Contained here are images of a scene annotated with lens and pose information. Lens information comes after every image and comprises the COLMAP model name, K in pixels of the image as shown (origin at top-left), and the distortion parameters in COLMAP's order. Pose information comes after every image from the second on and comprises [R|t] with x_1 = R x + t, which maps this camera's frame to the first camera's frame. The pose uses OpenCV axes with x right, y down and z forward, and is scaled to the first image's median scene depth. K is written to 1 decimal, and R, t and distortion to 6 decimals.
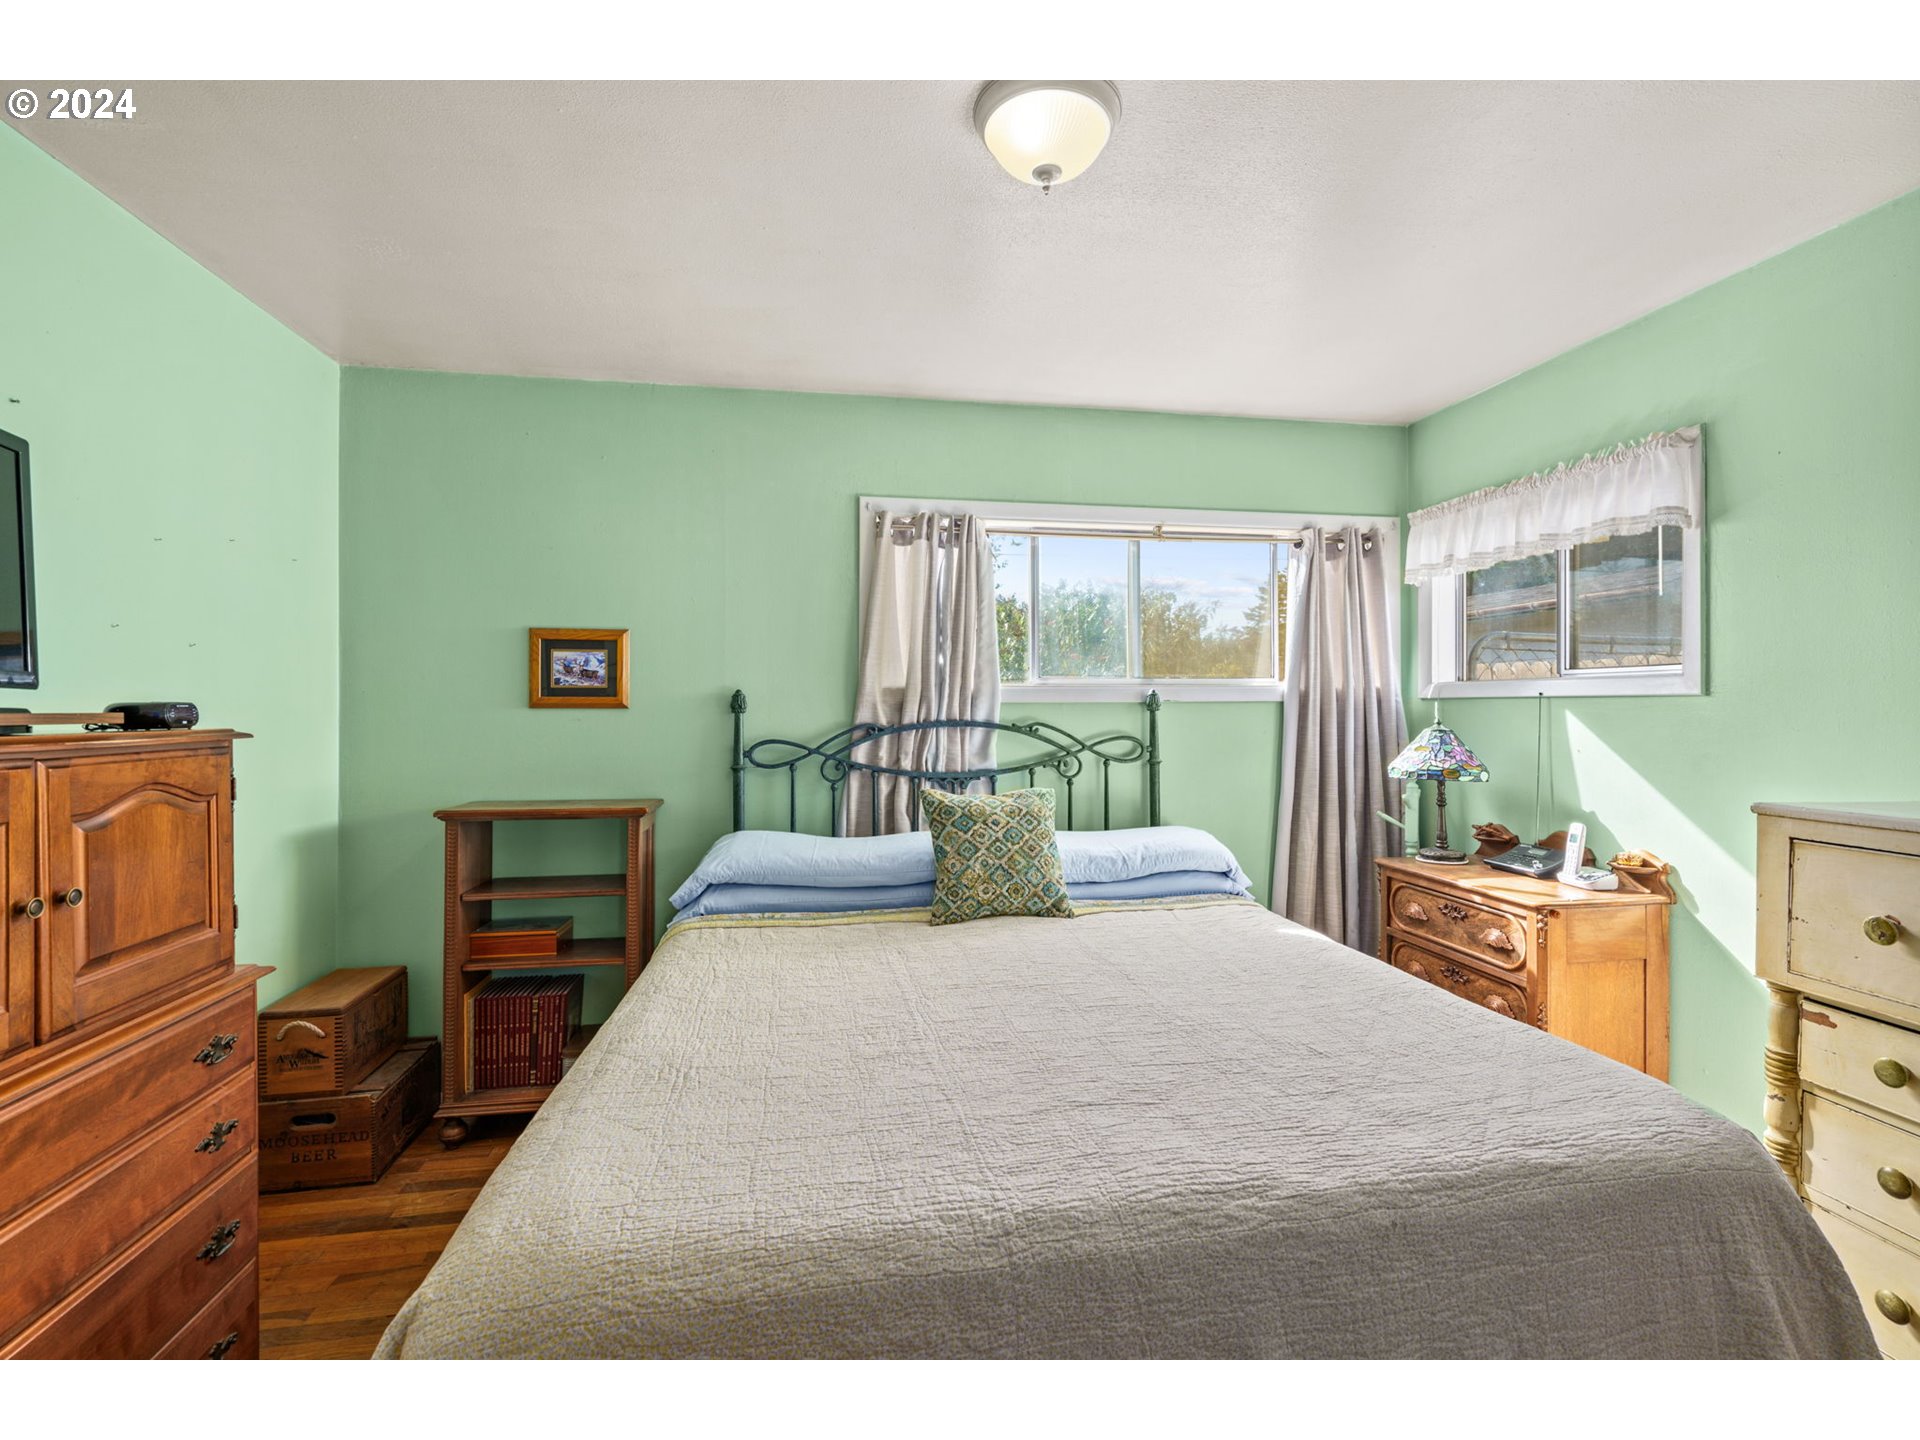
lens RADIAL K [[862.7, 0, 960.0], [0, 862.7, 720.0], [0, 0, 1]] dist [-0.001651, 0.001237]
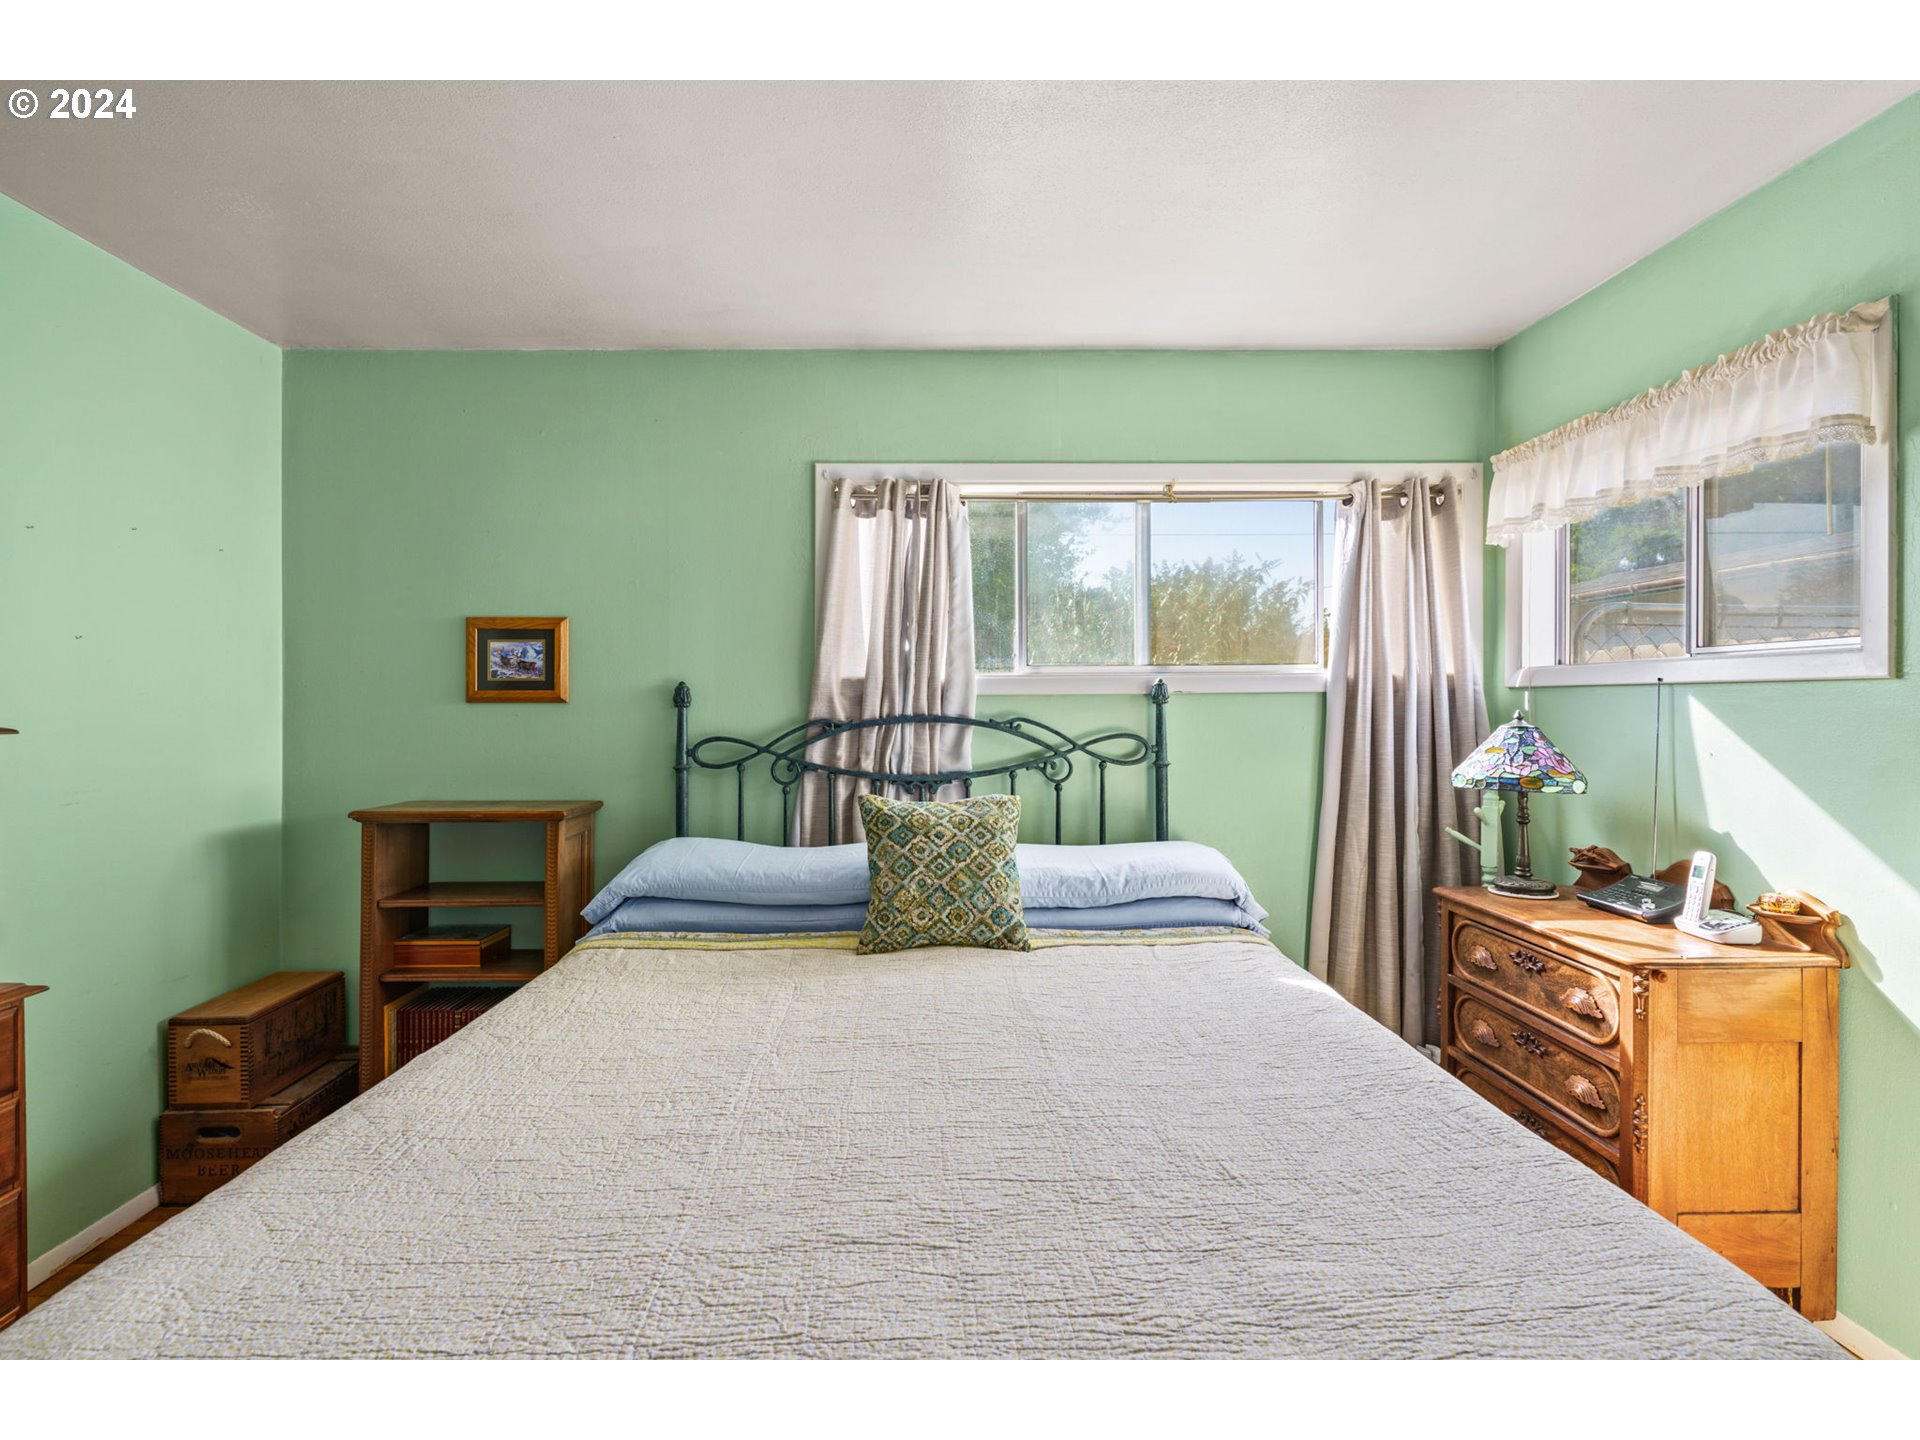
lens RADIAL K [[862.7, 0, 960.0], [0, 862.7, 720.0], [0, 0, 1]] dist [-0.001651, 0.001237]
pose [[0.988374, -0.000412, -0.152042, 0.172959], [0.000944, 0.999994, 0.003425, 0.002380], [0.152040, -0.003528, 0.988368, 0.148294]]
